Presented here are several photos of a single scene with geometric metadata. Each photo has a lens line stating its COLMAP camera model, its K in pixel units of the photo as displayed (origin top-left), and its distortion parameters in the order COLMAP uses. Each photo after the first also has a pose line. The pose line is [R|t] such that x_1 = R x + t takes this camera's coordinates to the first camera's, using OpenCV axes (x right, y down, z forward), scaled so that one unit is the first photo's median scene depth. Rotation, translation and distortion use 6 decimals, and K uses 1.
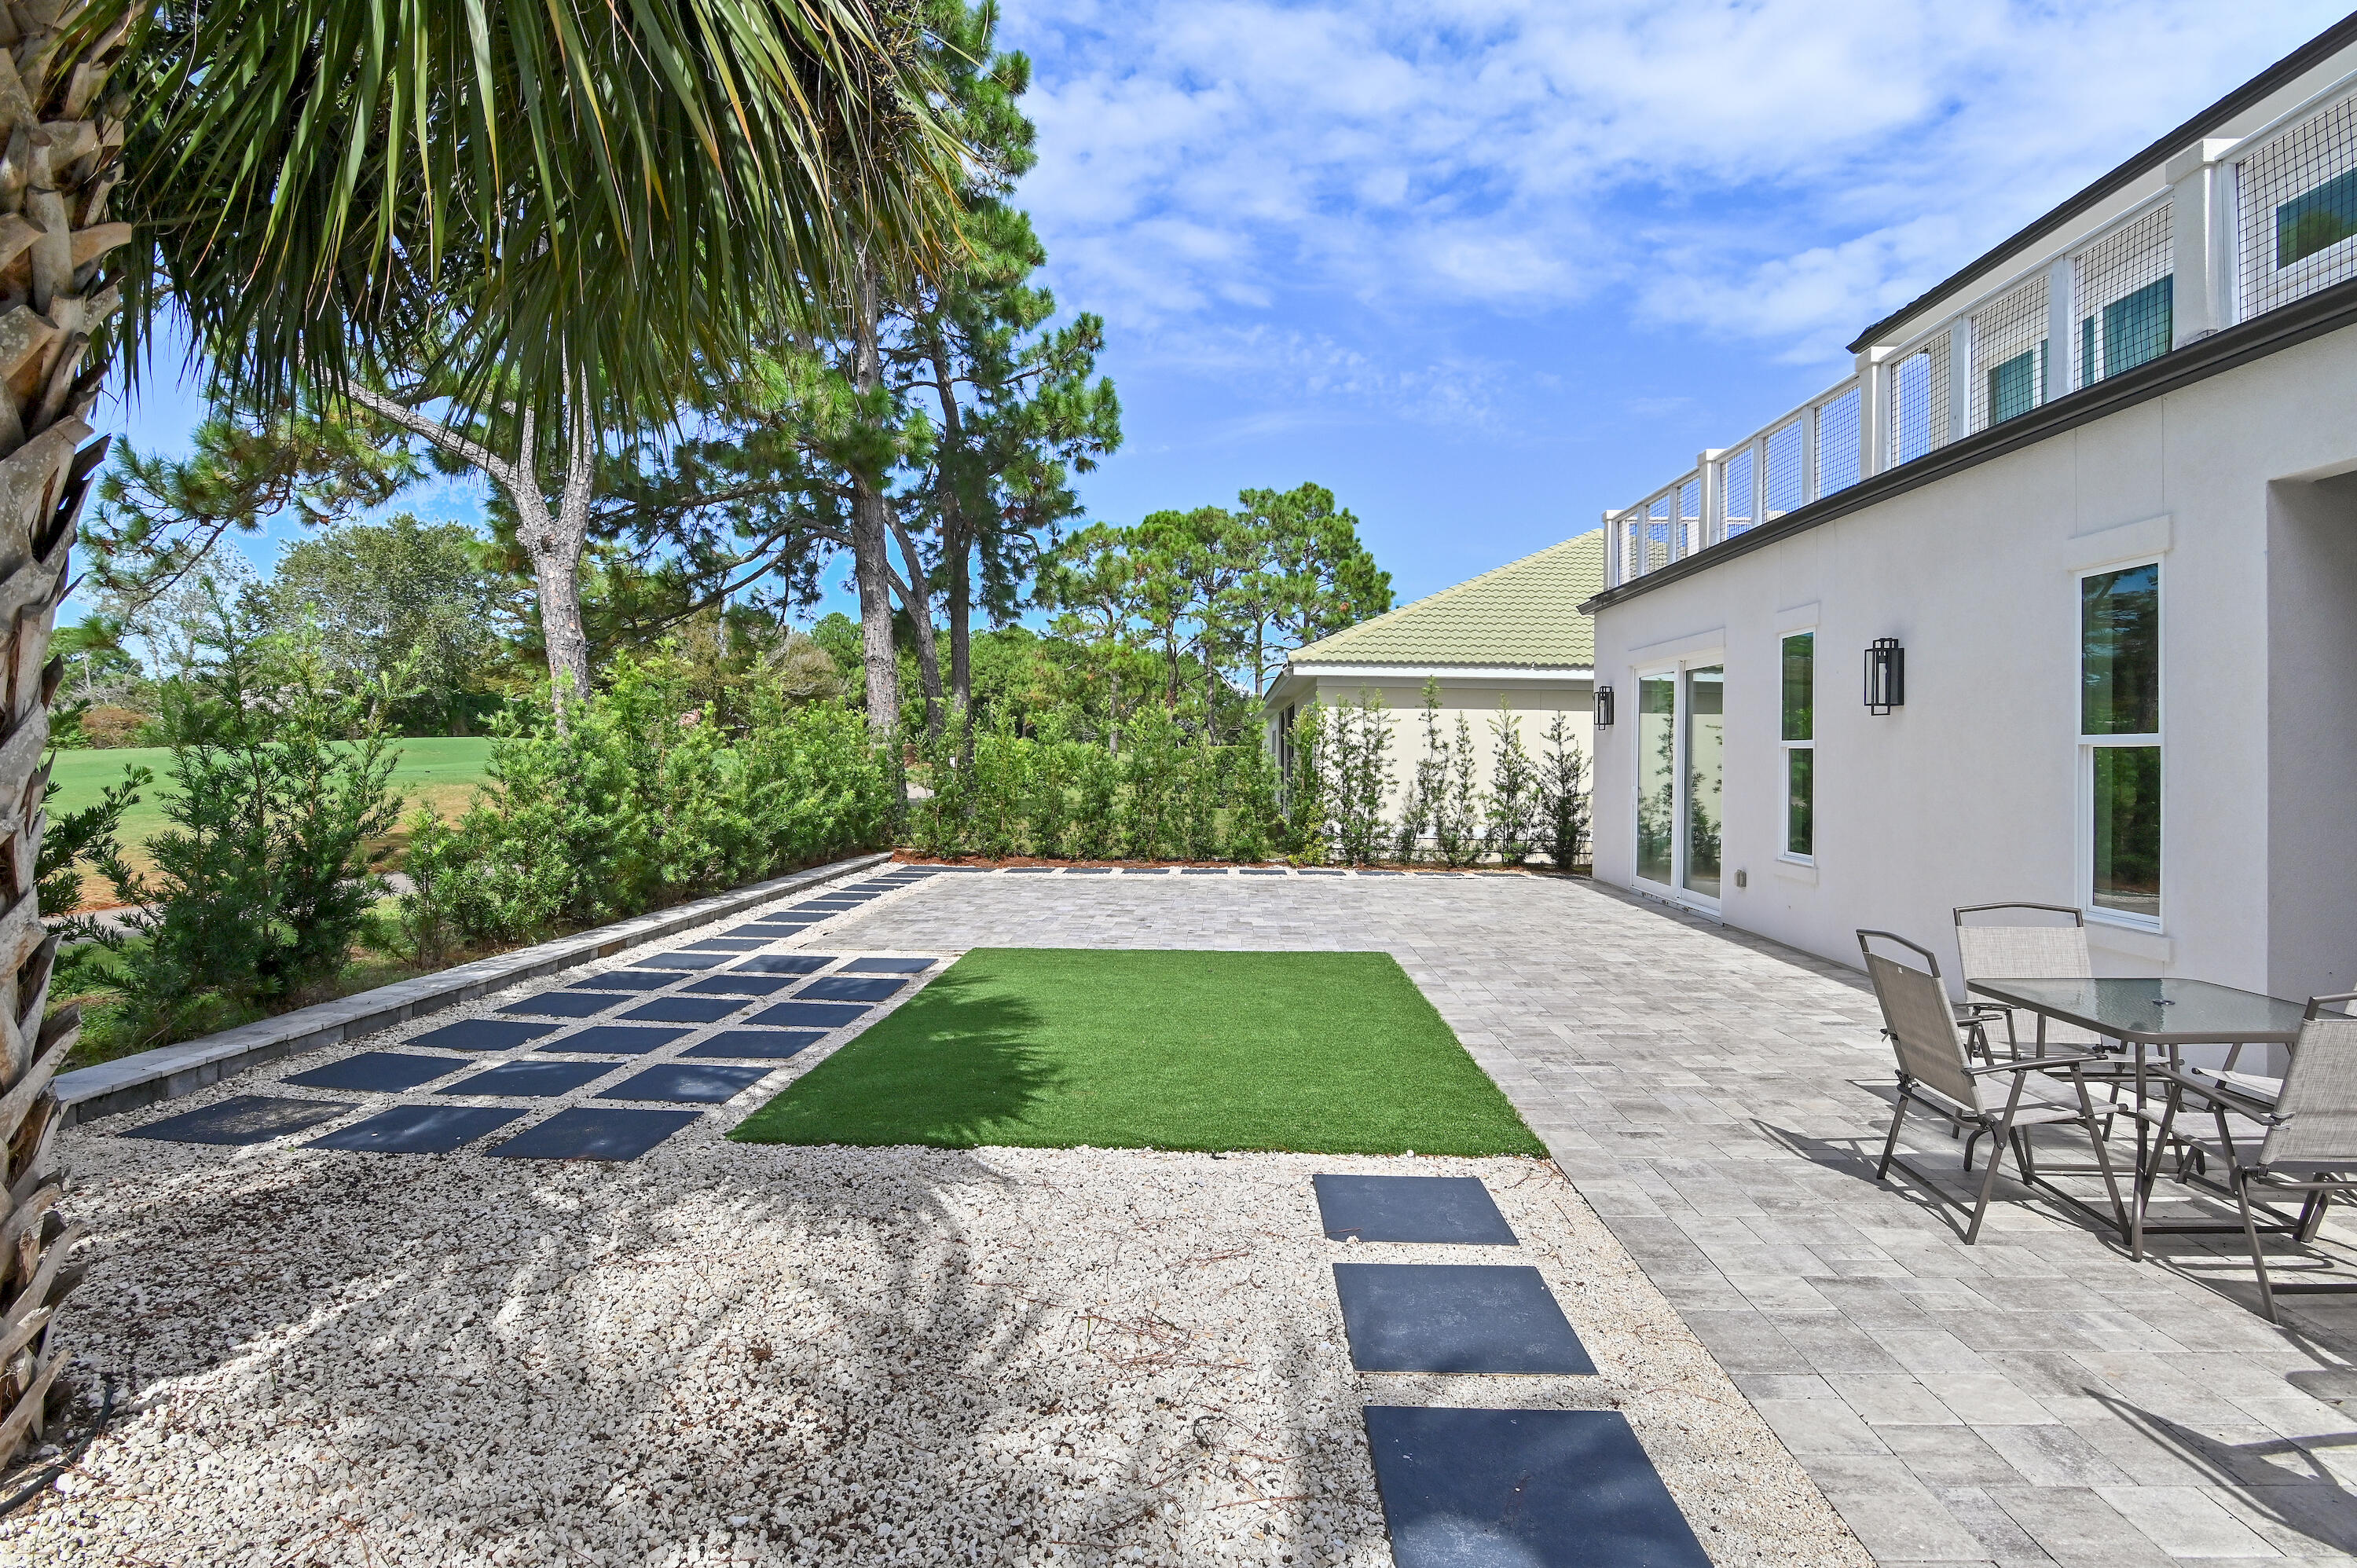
lens RADIAL K [[1177.1, 0, 1178.9], [0, 1177.1, 727.2], [0, 0, 1]] dist [-0.016512, -0.000198]
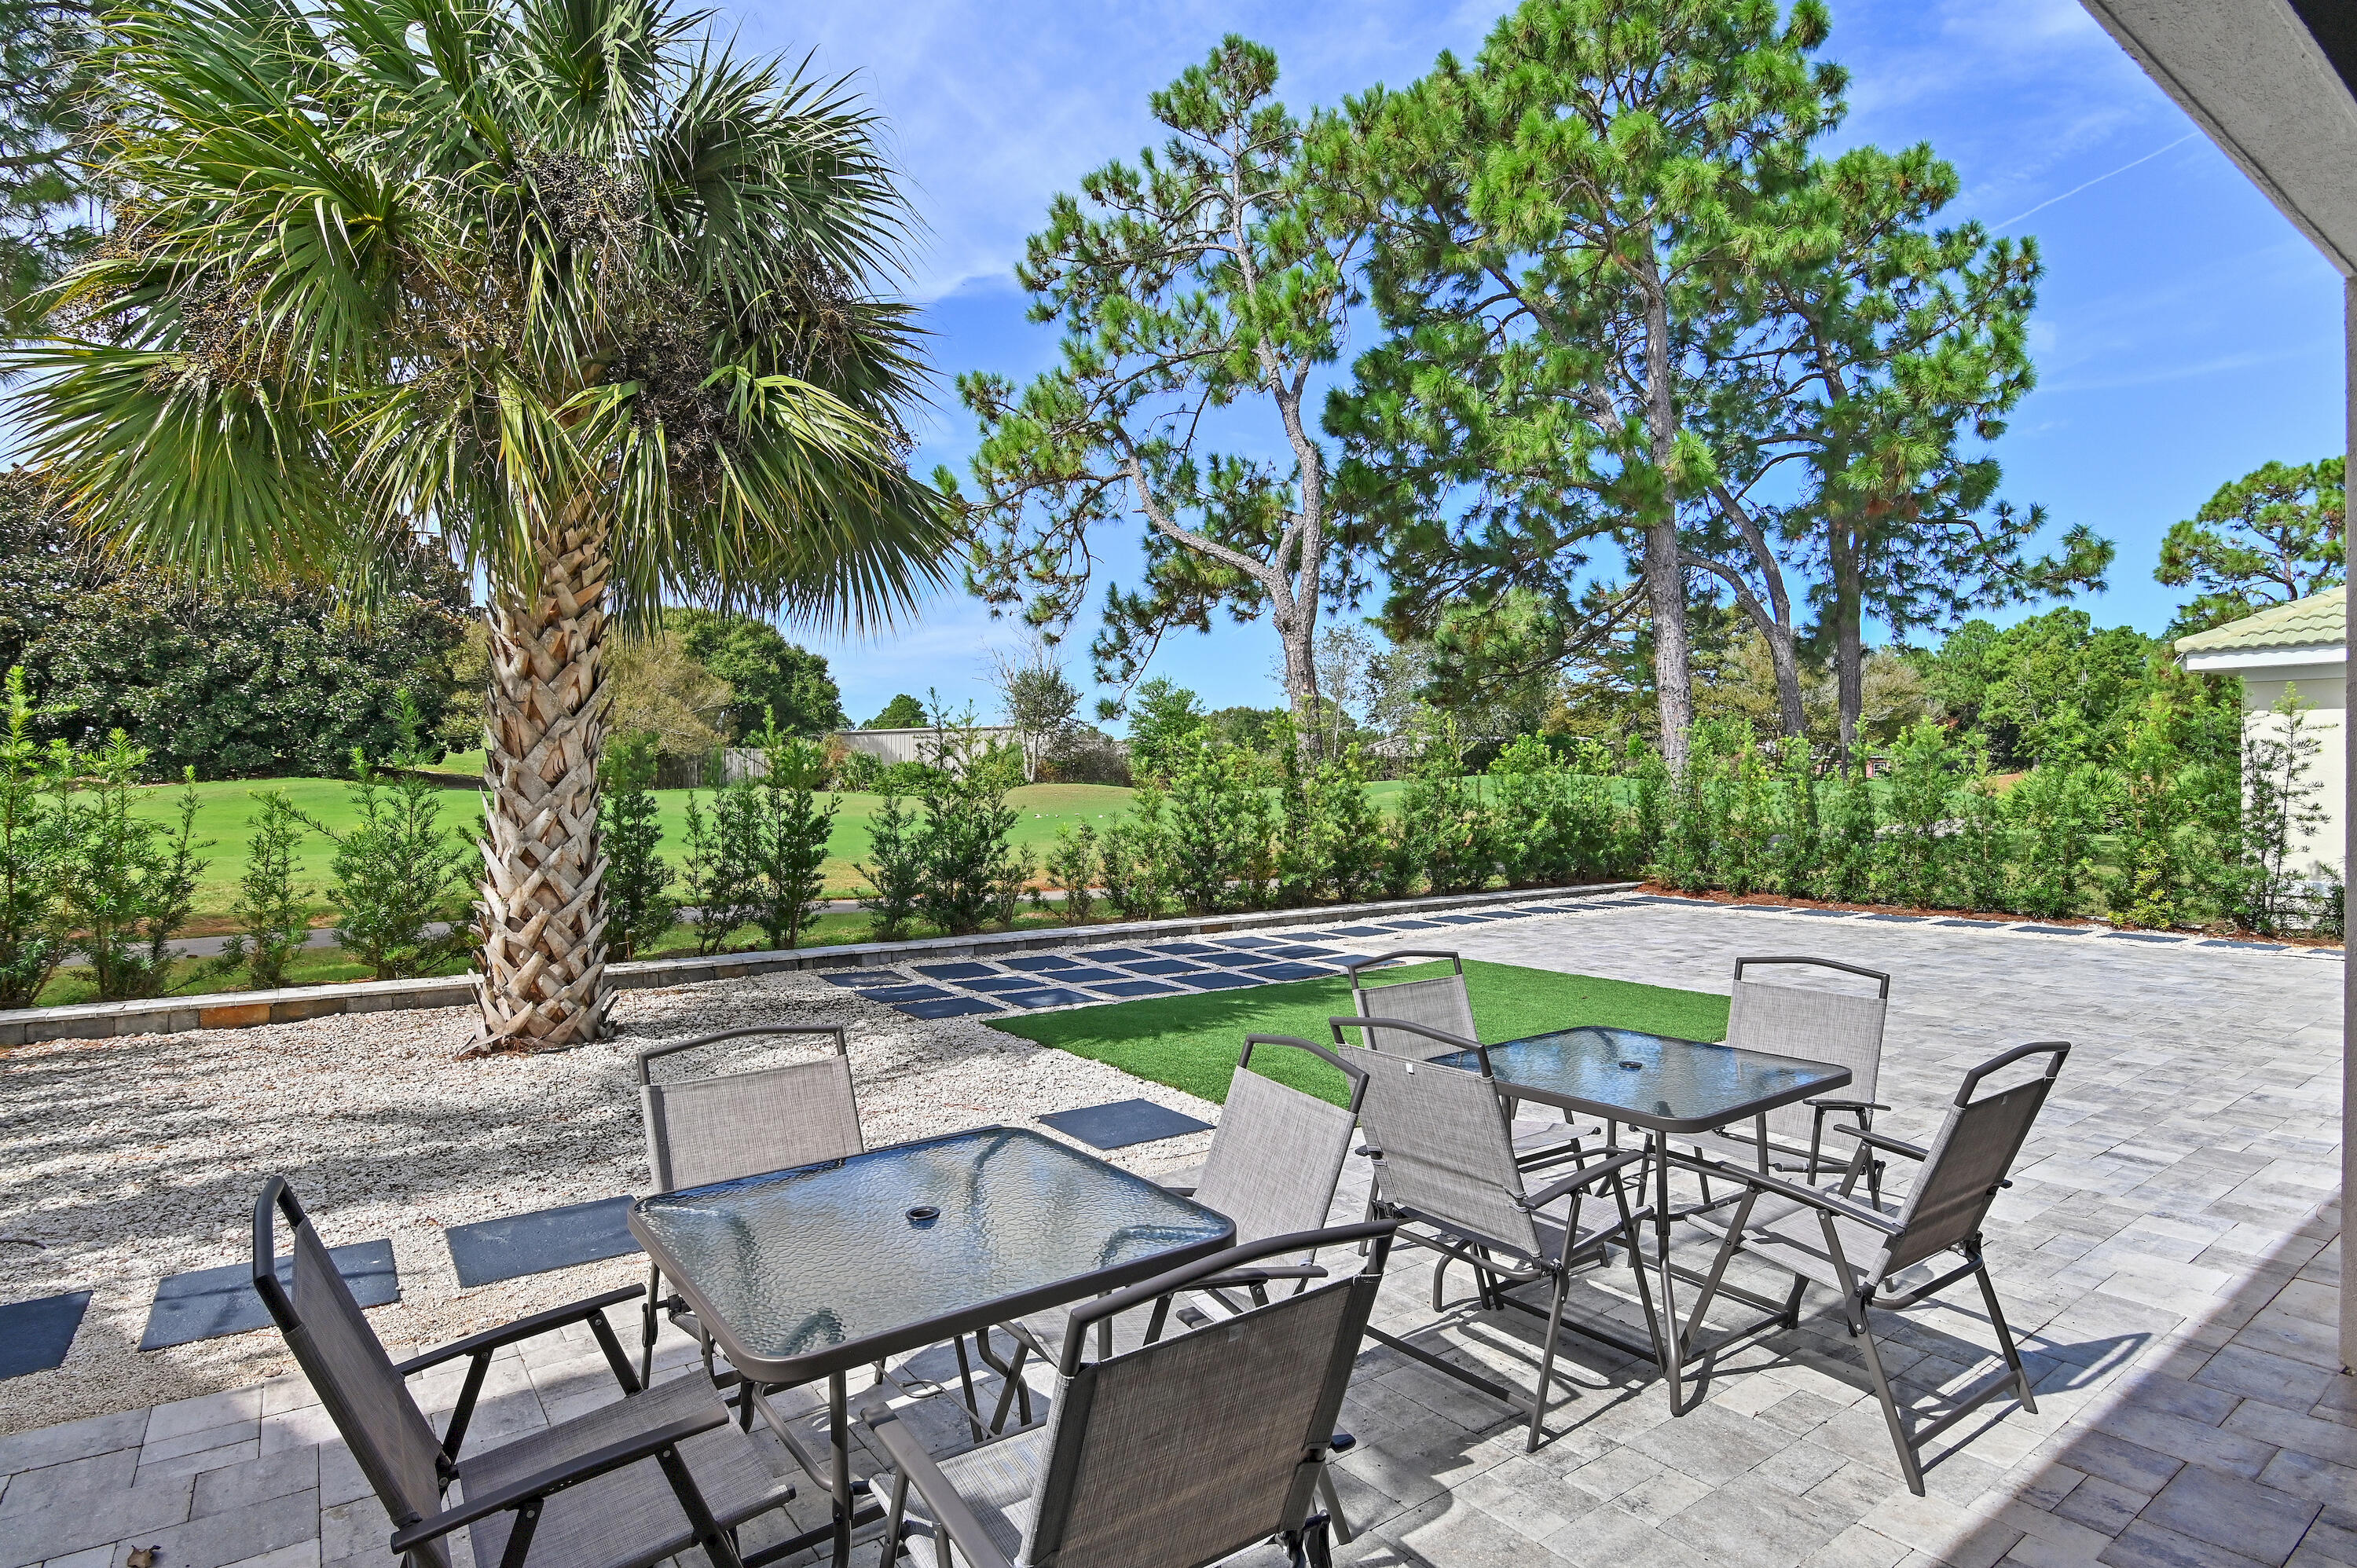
lens RADIAL K [[1205.5, 0, 1175.8], [0, 1205.5, 791.7], [0, 0, 1]] dist [-0.021209, -0.000613]
pose [[0.617123, -0.006767, -0.786838, 0.438769], [0.026790, 0.999564, 0.012415, 0.007908], [0.786411, -0.028741, 0.617035, 0.075995]]
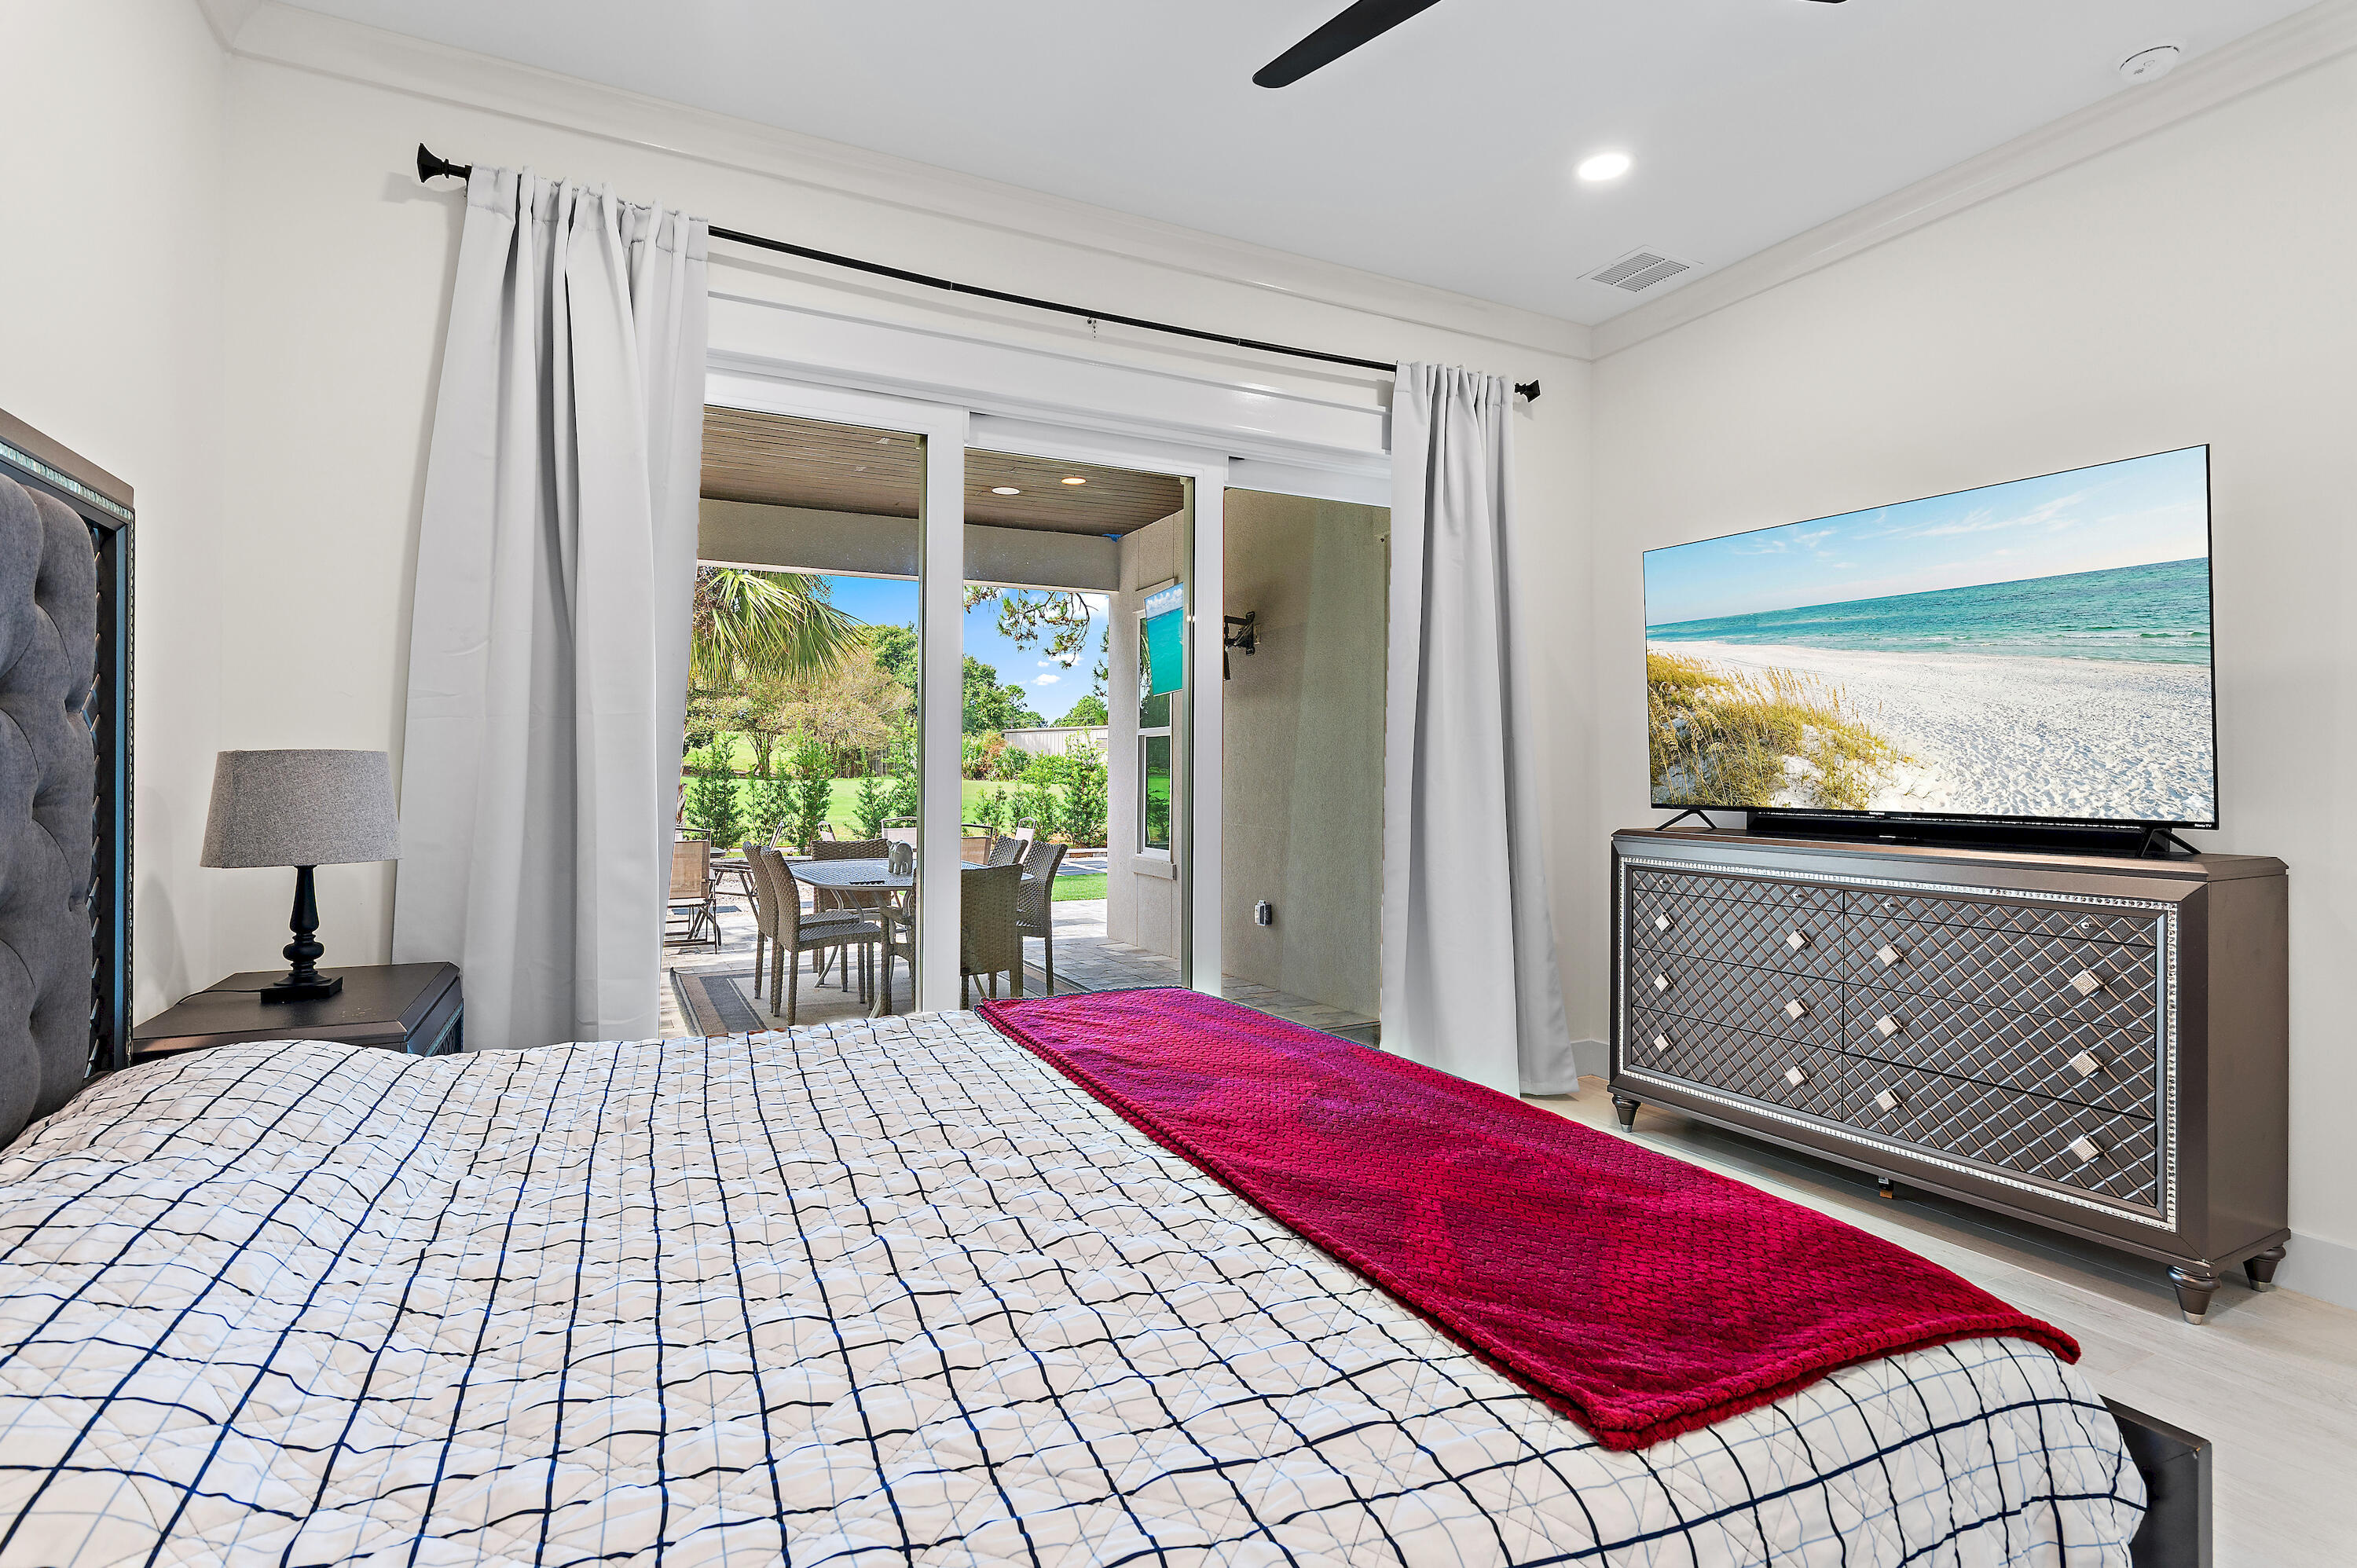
lens RADIAL K [[1155.6, 0, 1177.7], [0, 1155.6, 780.1], [0, 0, 1]] dist [-0.018387, -0.000752]
pose [[0.483849, -0.008549, -0.875109, 1.103317], [0.023393, 0.999721, 0.003168, 0.033355], [0.874839, -0.022004, 0.483915, 0.088536]]
